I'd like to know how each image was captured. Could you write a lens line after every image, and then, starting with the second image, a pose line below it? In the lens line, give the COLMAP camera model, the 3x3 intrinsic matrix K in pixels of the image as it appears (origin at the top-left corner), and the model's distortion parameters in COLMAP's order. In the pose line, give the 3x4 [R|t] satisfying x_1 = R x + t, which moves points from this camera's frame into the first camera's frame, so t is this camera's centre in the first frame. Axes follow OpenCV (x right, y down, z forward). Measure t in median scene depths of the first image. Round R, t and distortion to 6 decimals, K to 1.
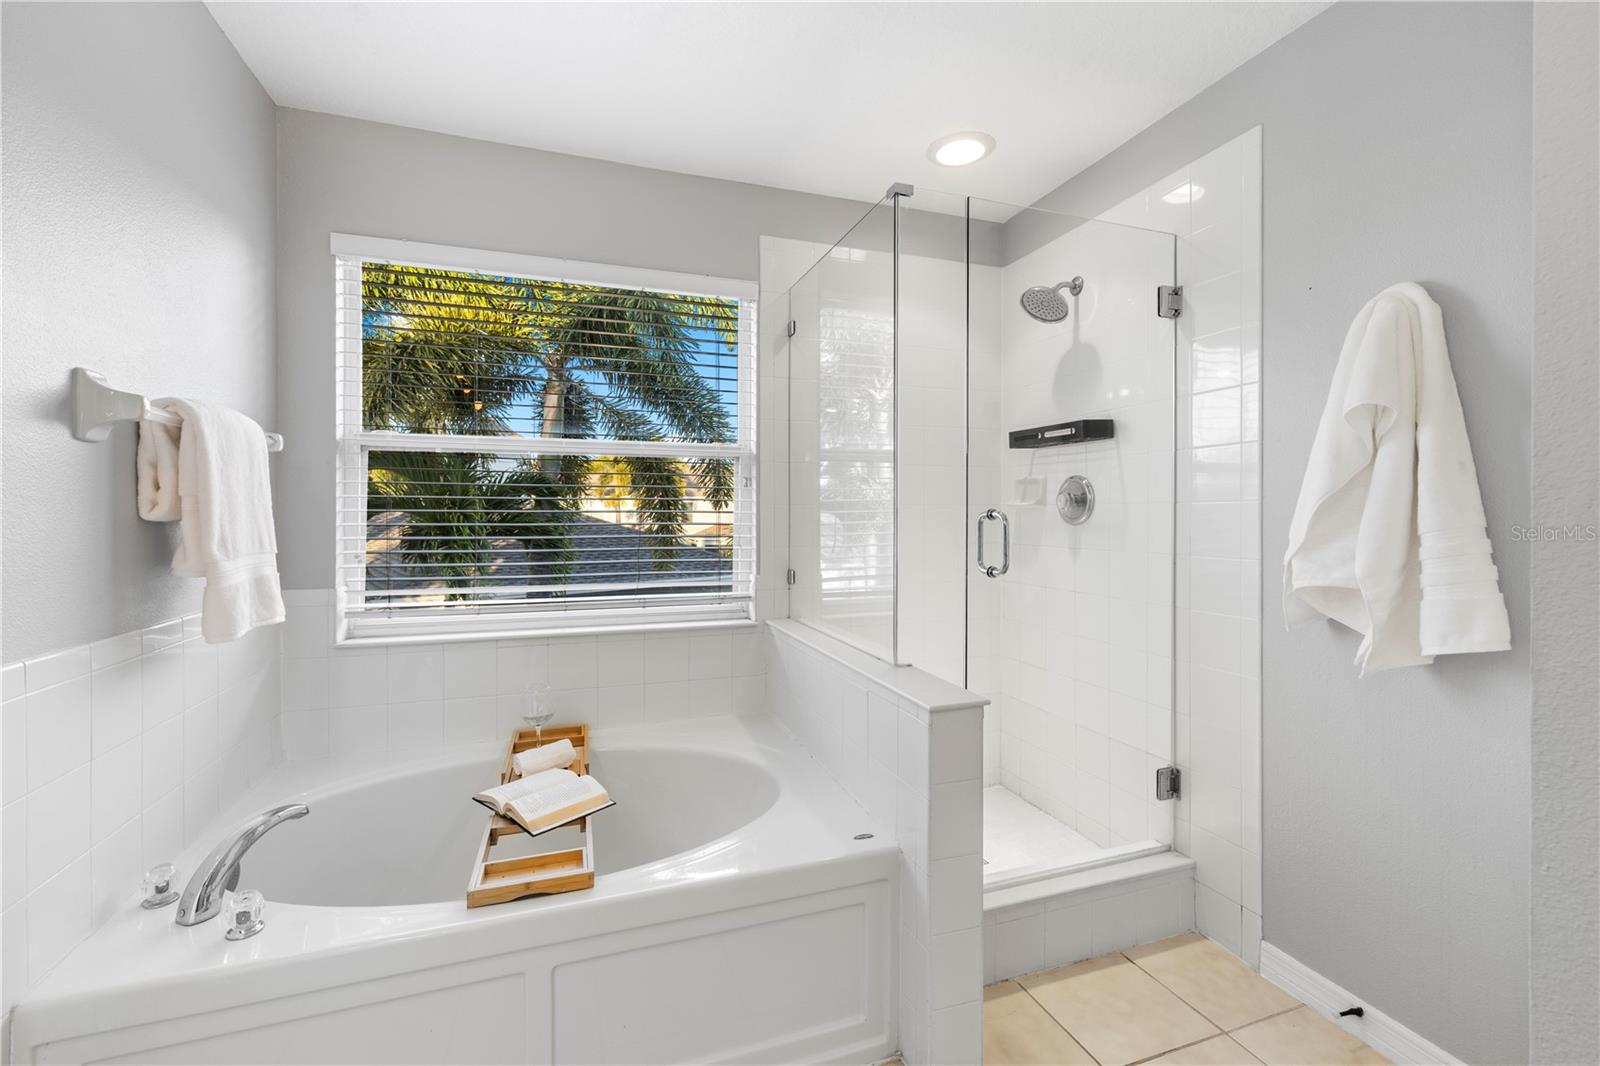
lens RADIAL K [[677.4, 0, 794.1], [0, 677.4, 514.6], [0, 0, 1]] dist [0.000154, 0.000312]
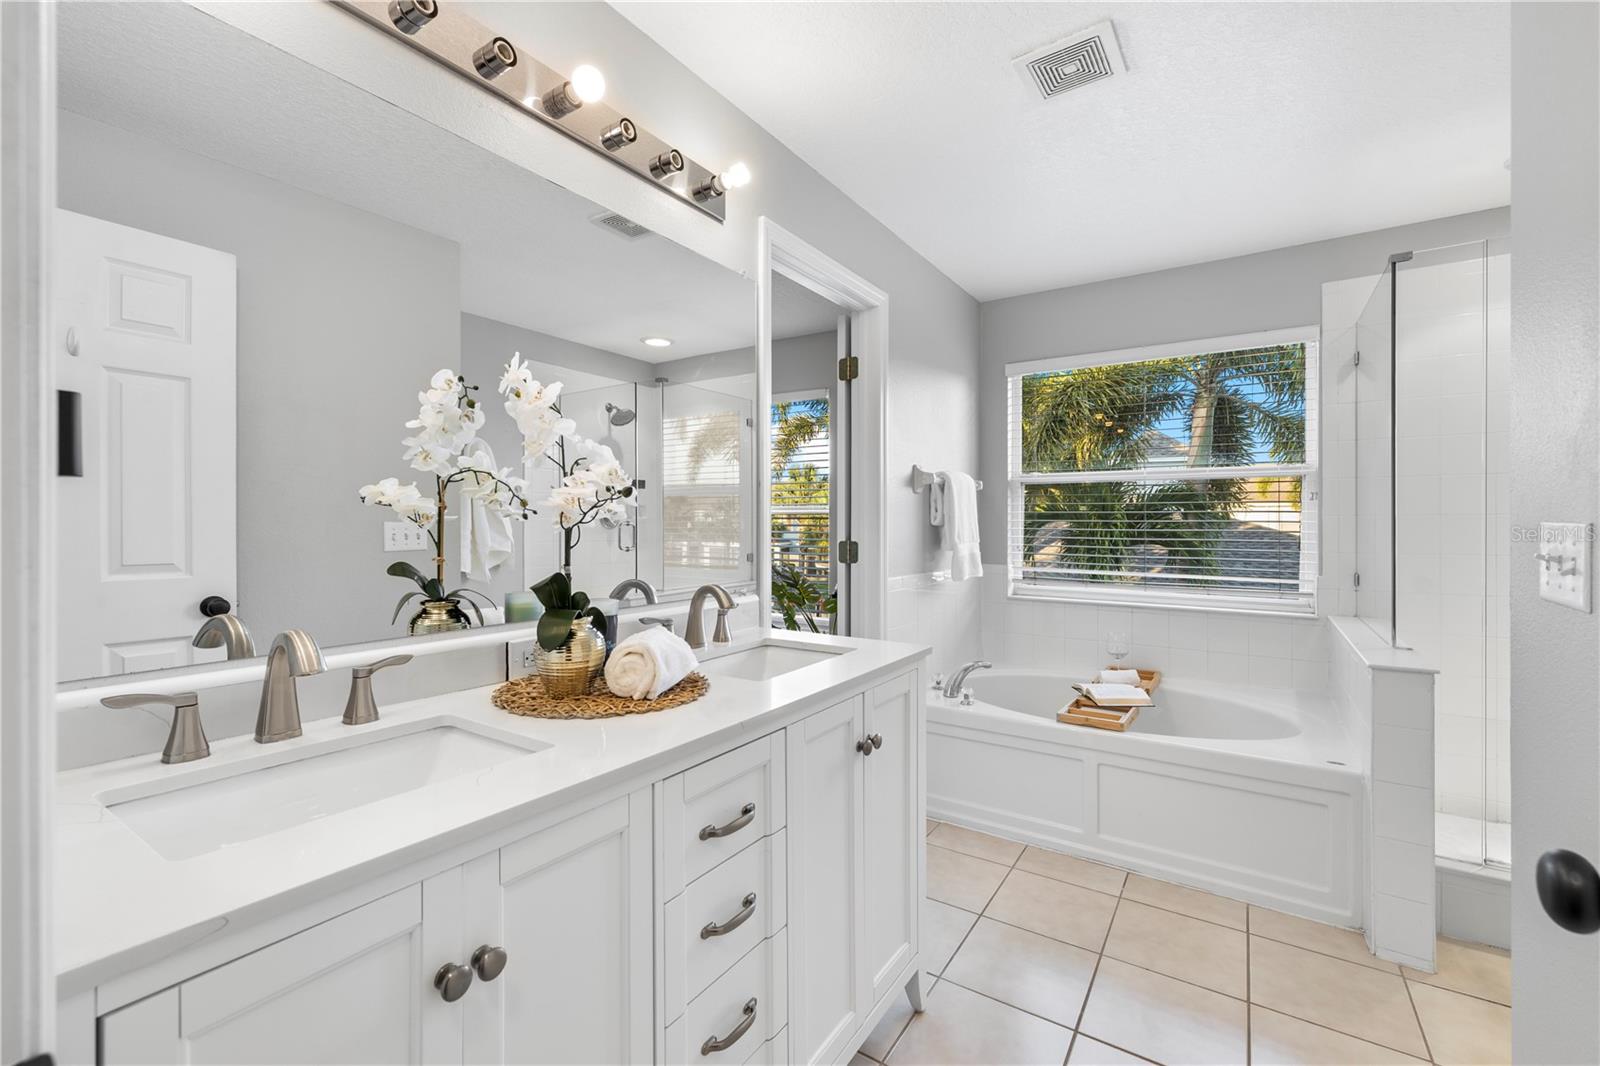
lens RADIAL K [[677.4, 0, 800.7], [0, 677.4, 520.5], [0, 0, 1]] dist [0.000154, 0.000312]
pose [[0.607826, -0.002429, -0.794066, 0.429832], [-0.002905, 0.999982, -0.005282, 0.004136], [0.794065, 0.005517, 0.607808, -0.541822]]
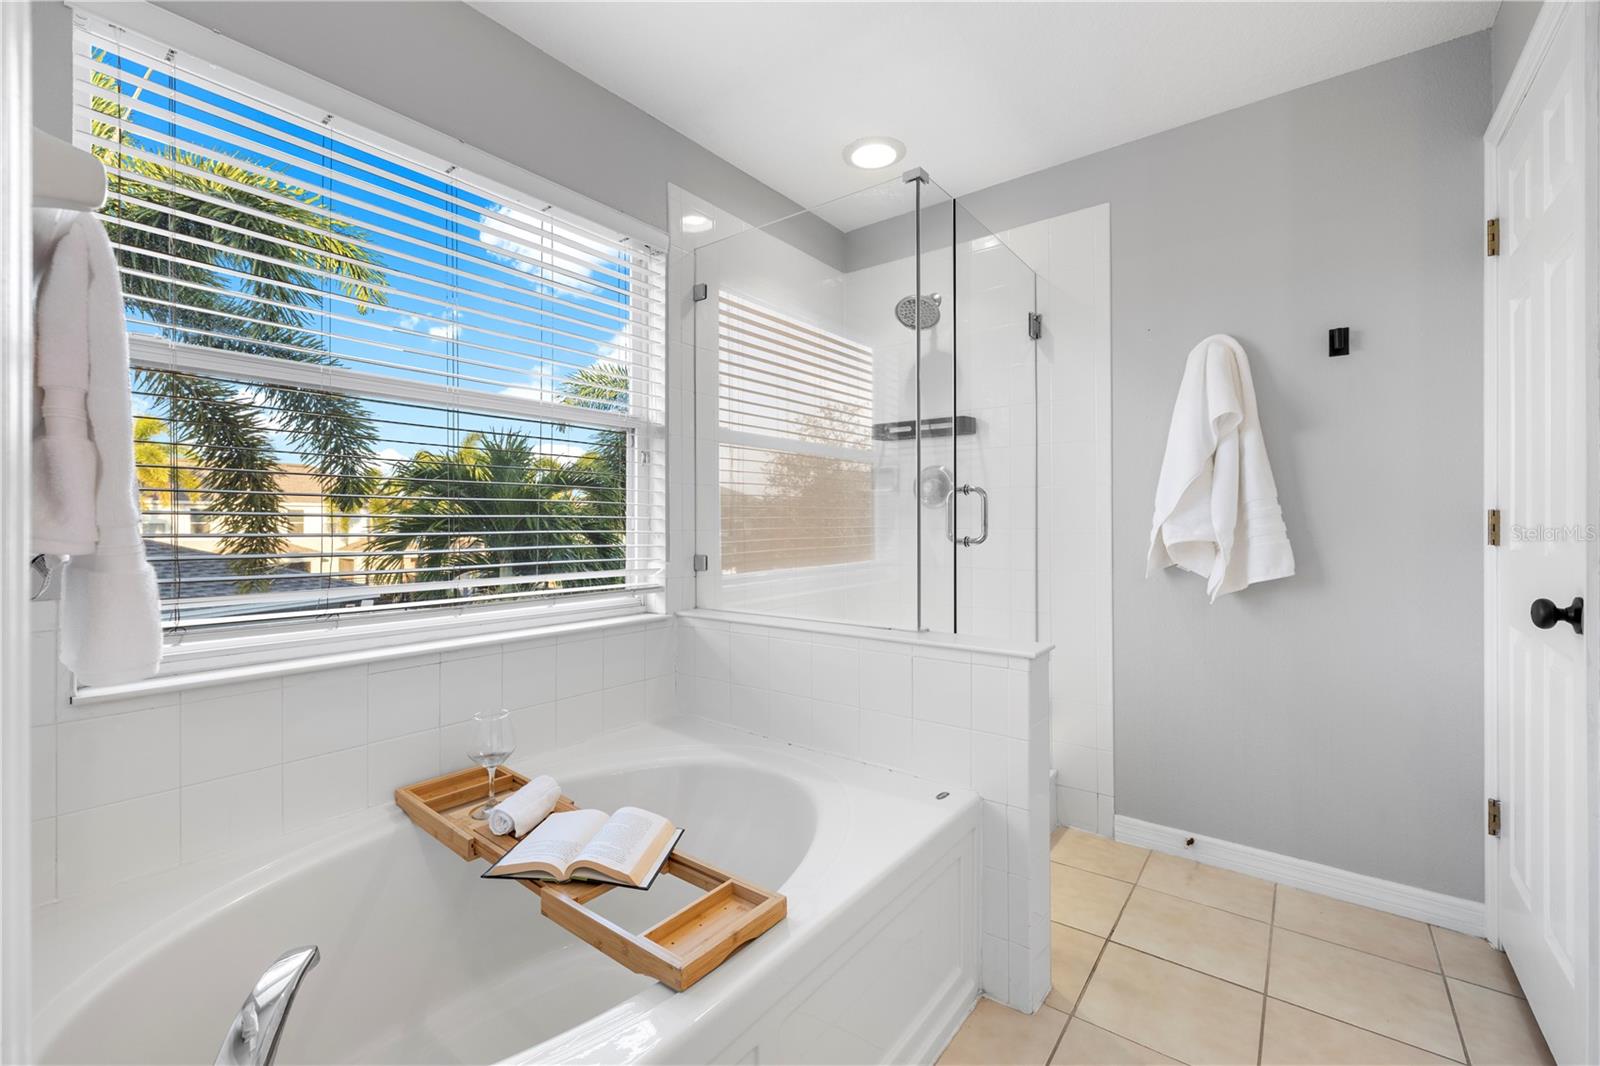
lens RADIAL K [[677.4, 0, 793.7], [0, 677.4, 521.8], [0, 0, 1]] dist [0.000154, 0.000312]
pose [[0.834404, 0.000031, 0.551153, -0.531146], [0.003738, 0.999977, -0.005716, 0.055077], [-0.551140, 0.006830, 0.834385, 0.219255]]
